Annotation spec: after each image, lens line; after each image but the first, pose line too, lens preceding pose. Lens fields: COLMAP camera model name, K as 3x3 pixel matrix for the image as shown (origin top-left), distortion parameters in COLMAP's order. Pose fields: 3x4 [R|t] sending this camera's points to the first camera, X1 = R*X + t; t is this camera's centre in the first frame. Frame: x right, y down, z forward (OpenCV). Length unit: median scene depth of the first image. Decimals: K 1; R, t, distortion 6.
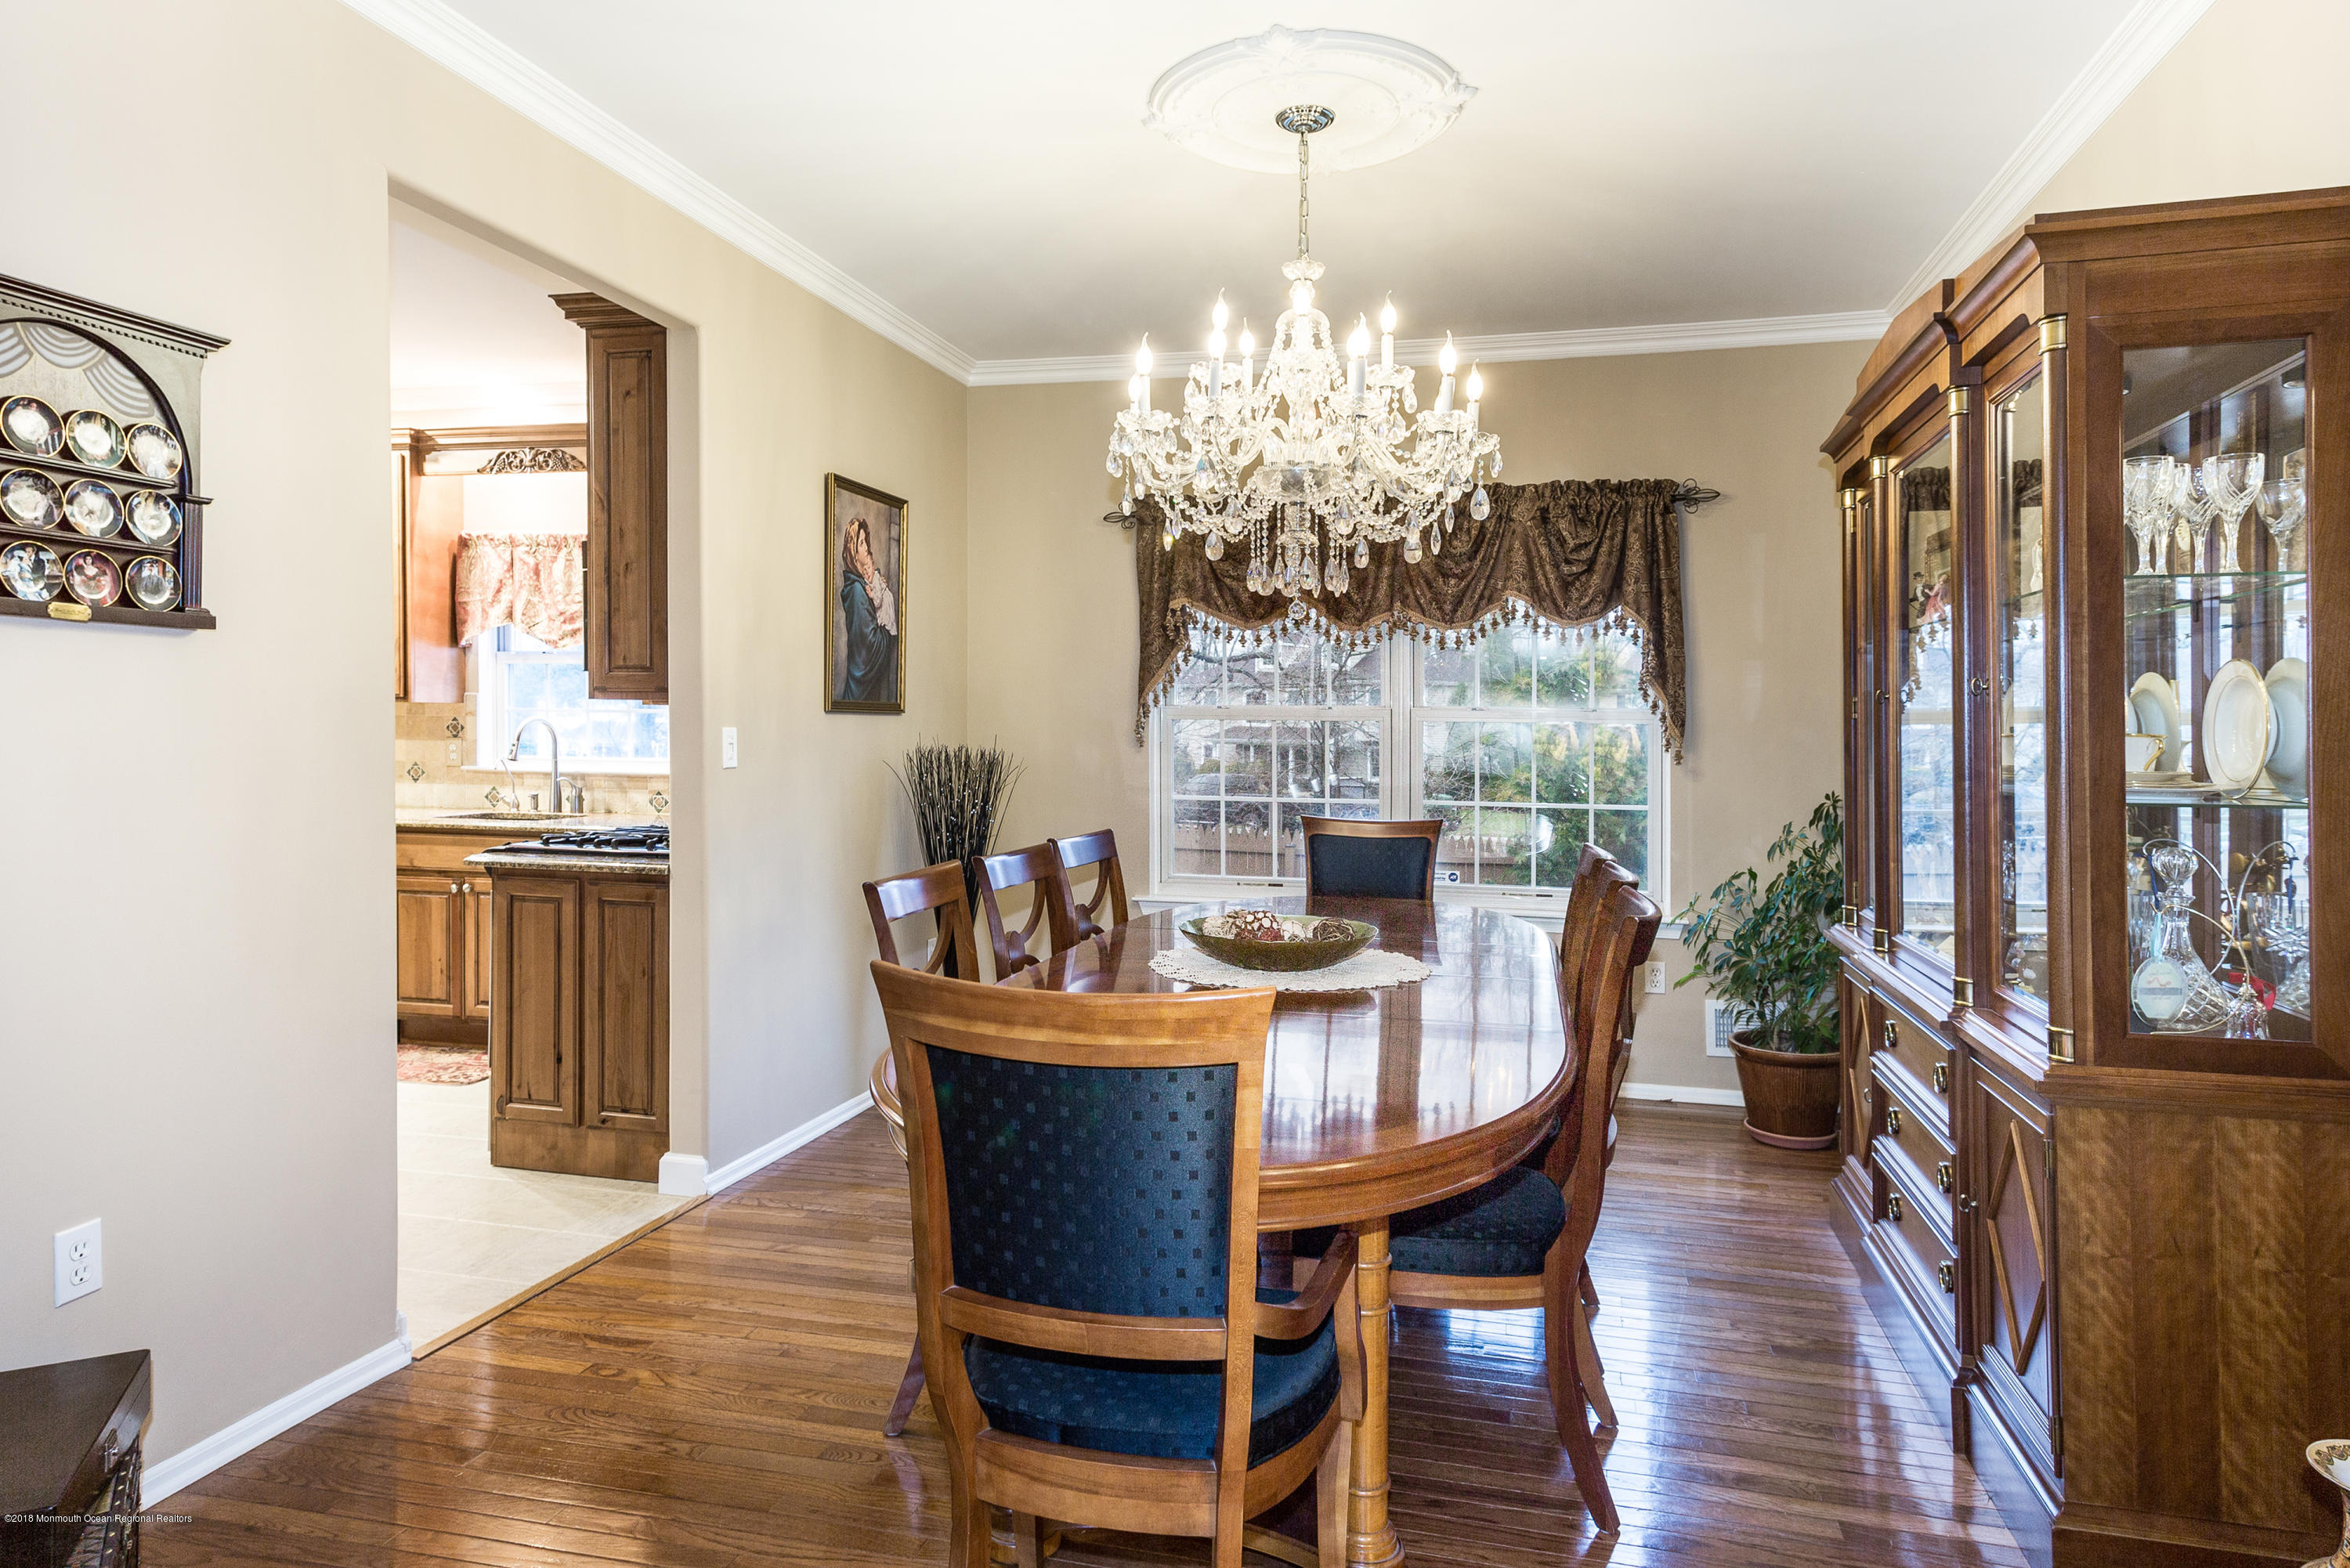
lens RADIAL K [[1404.8, 0, 1215.5], [0, 1404.8, 762.5], [0, 0, 1]] dist [0.016830, 0.002184]
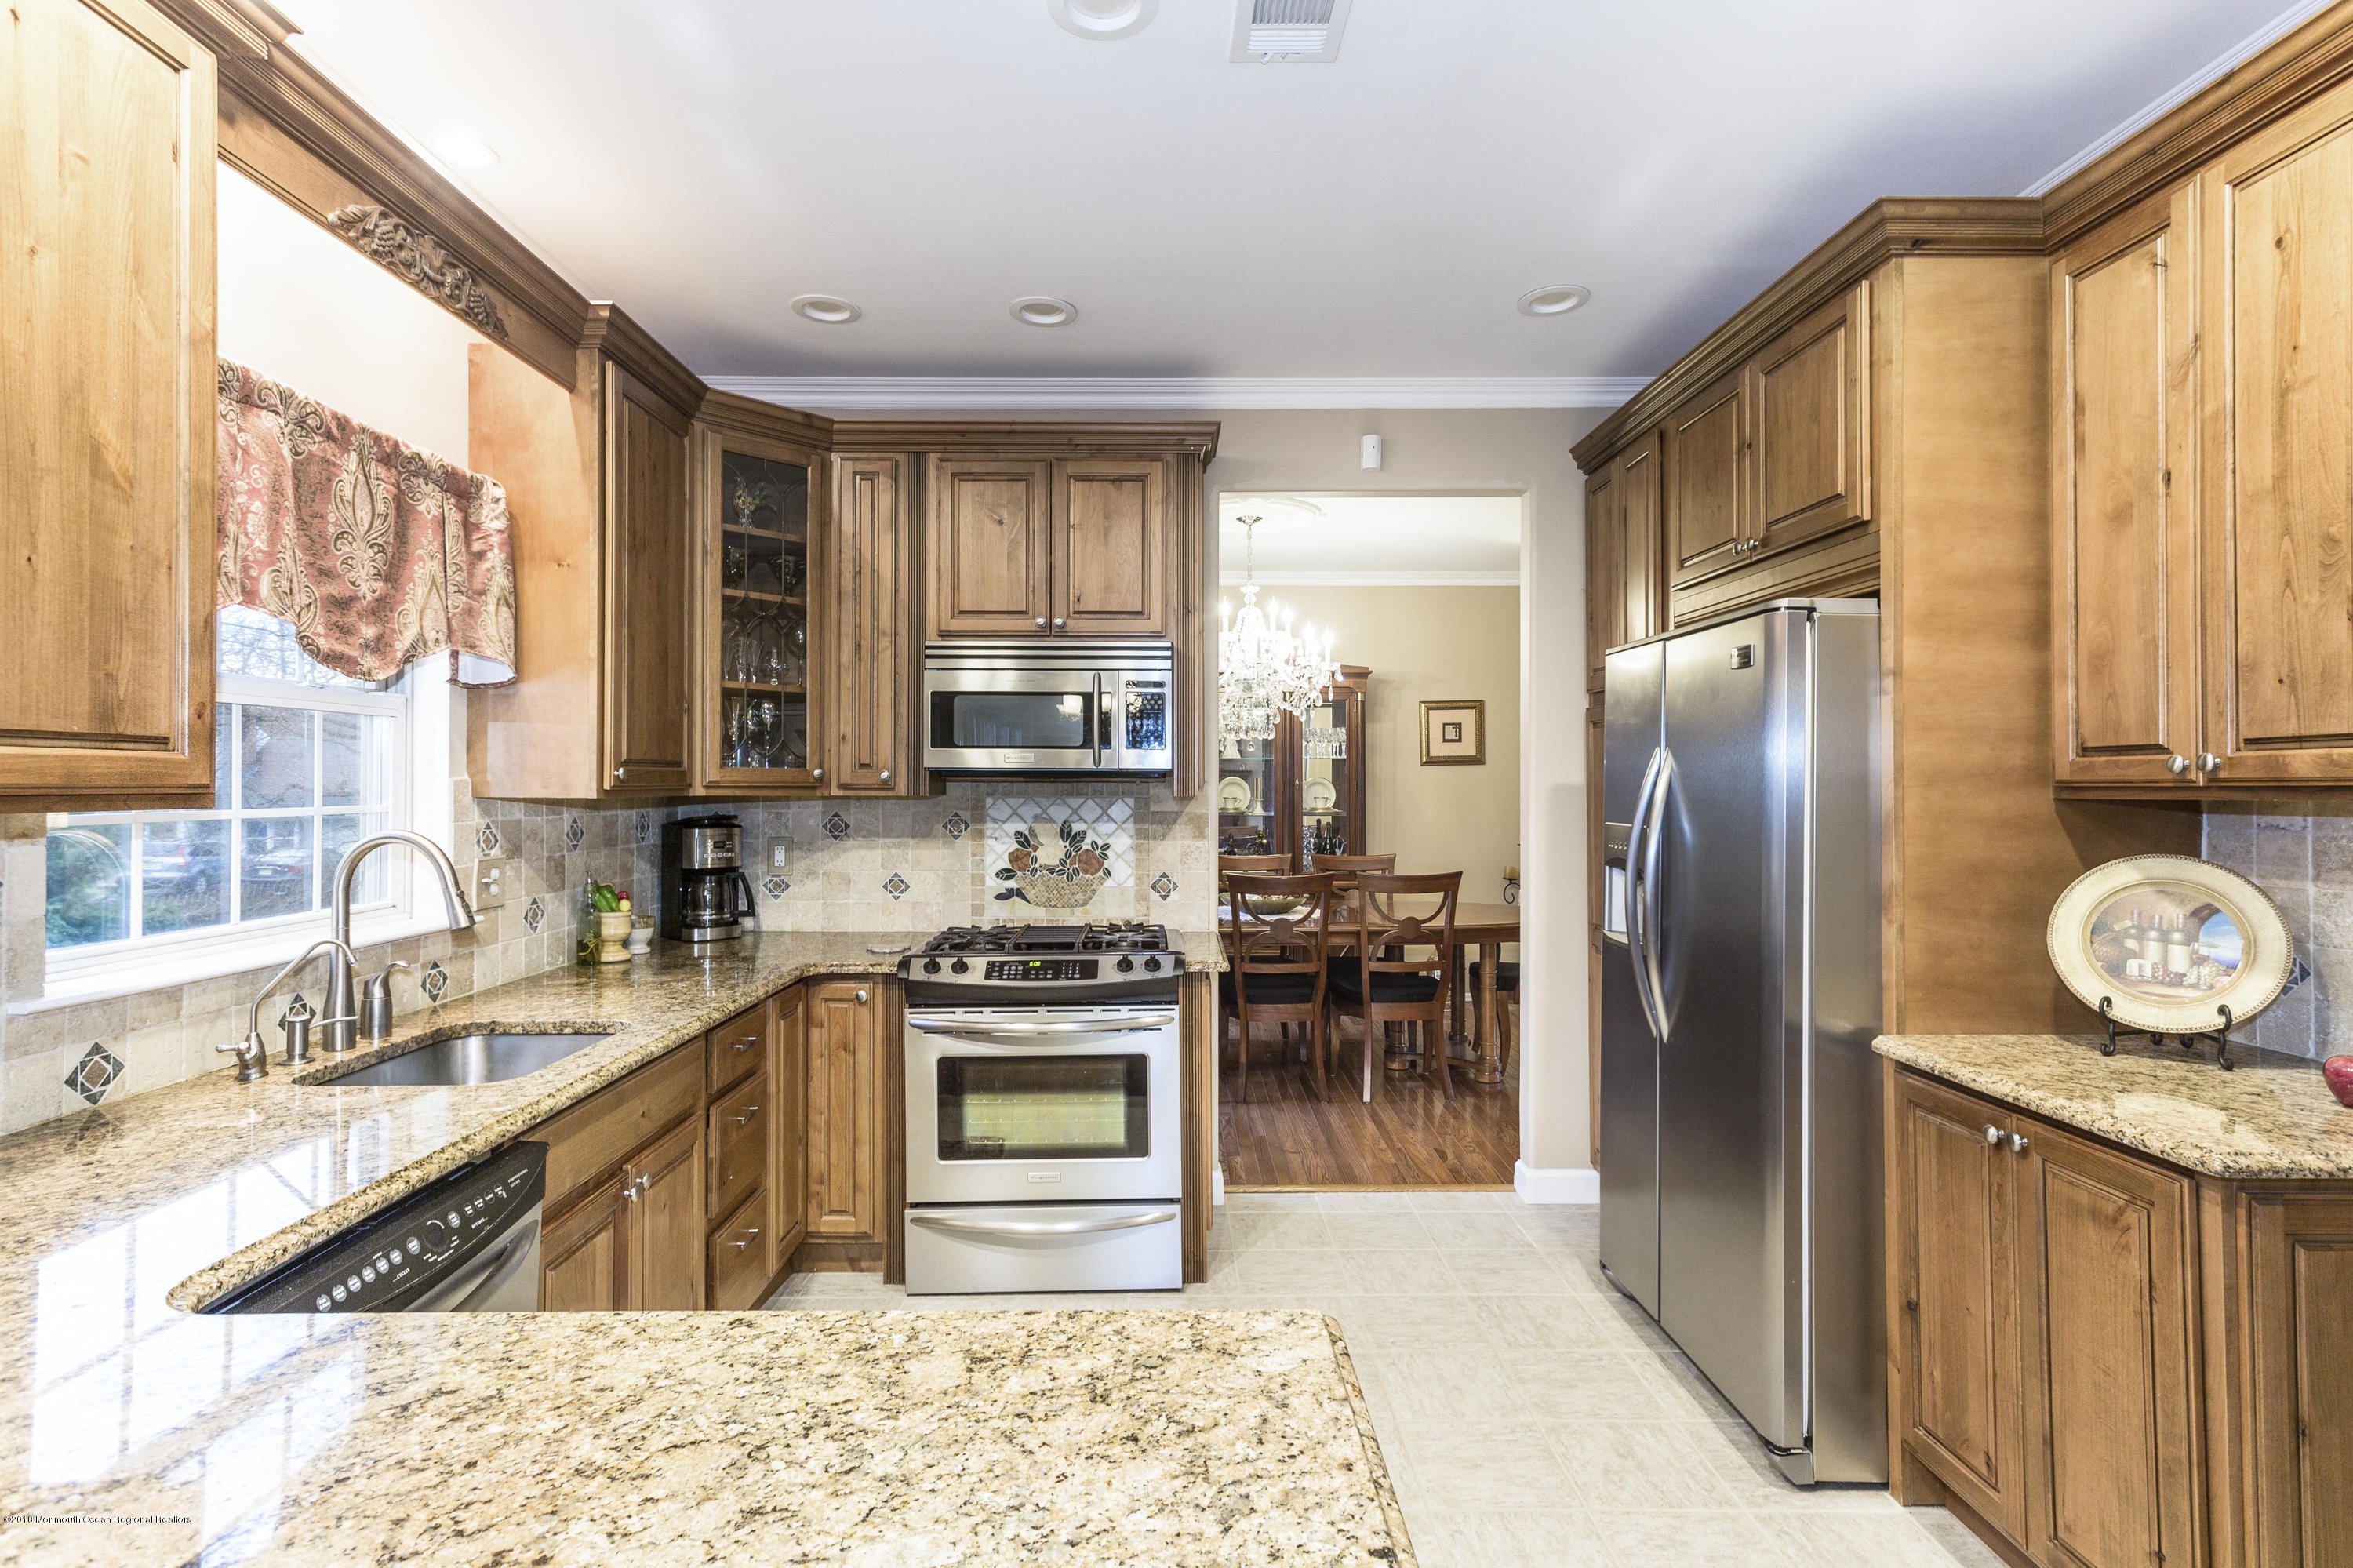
lens RADIAL K [[1160.3, 0, 1188.2], [0, 1160.3, 769.1], [0, 0, 1]] dist [0.012069, 0.000940]
pose [[-0.256489, -0.003469, 0.966541, -0.966841], [0.018900, 0.999784, 0.008604, -0.054059], [-0.966362, 0.020475, -0.256368, 0.917353]]
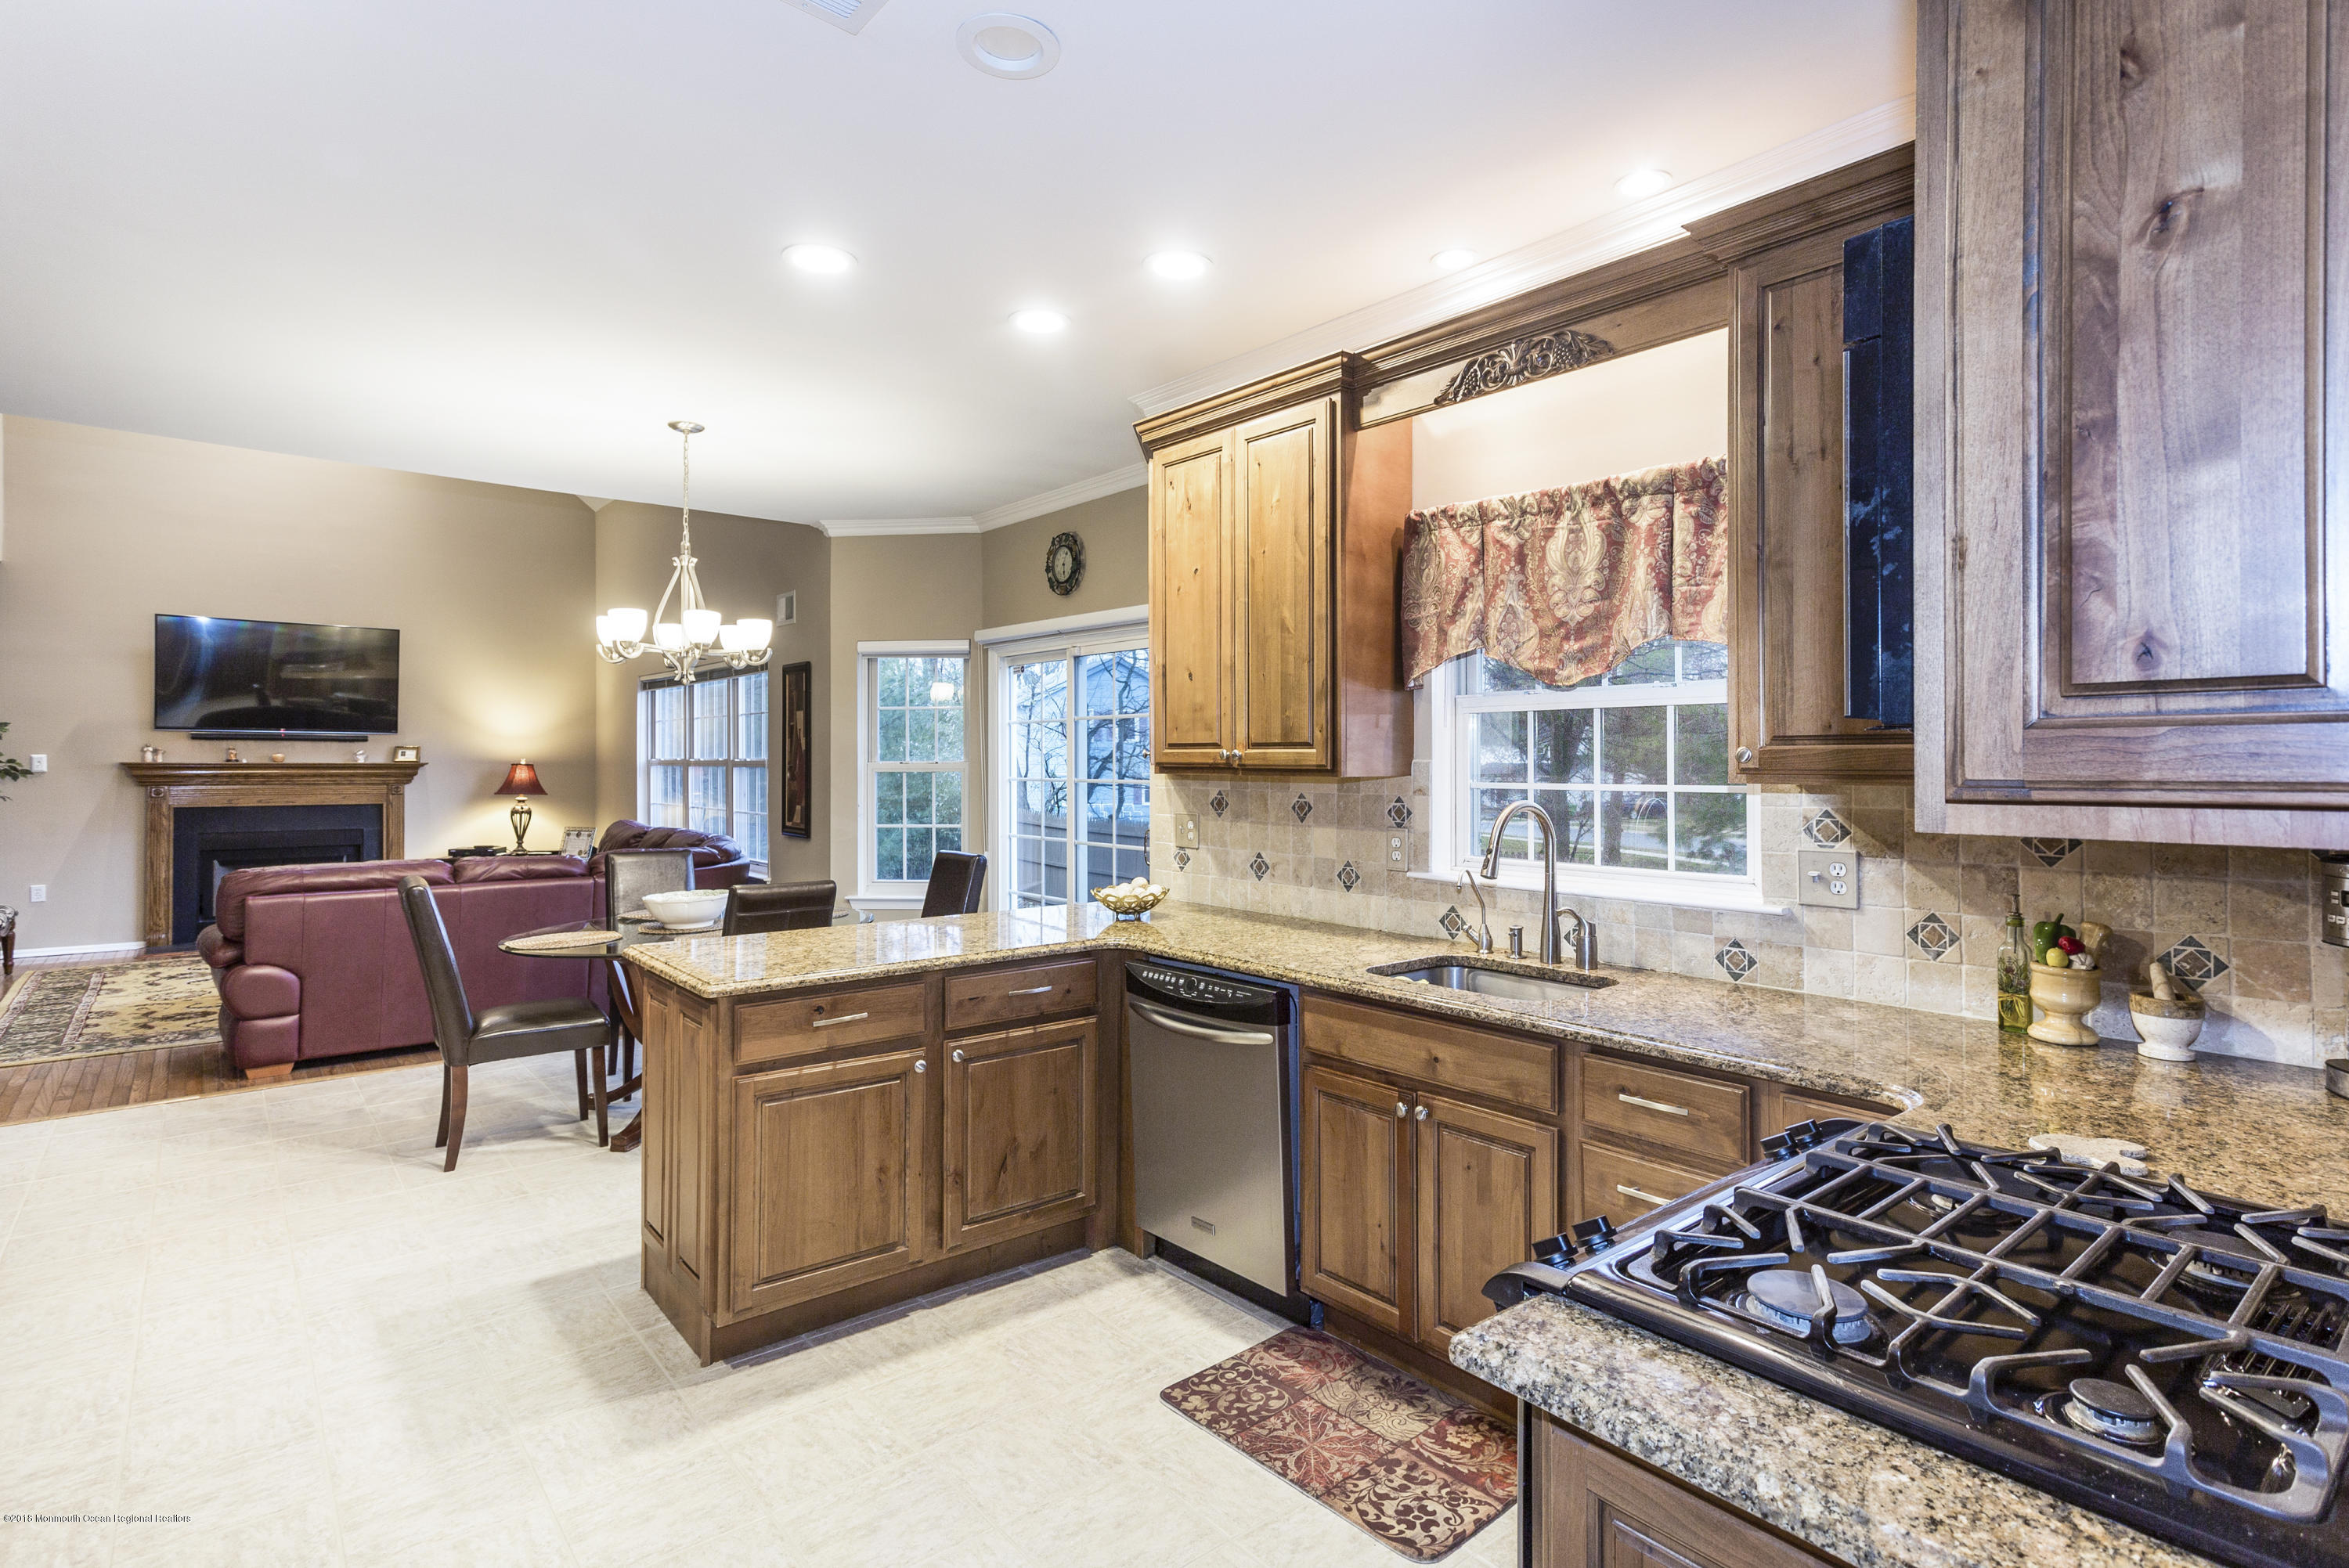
lens RADIAL K [[1158.2, 0, 1258.9], [0, 1158.2, 771.8], [0, 0, 1]] dist [0.012069, 0.000940]
pose [[0.823868, -0.007323, -0.566734, -0.322488], [-0.003949, 0.999818, -0.018660, -0.037920], [0.566768, 0.017612, 0.823689, 0.583332]]
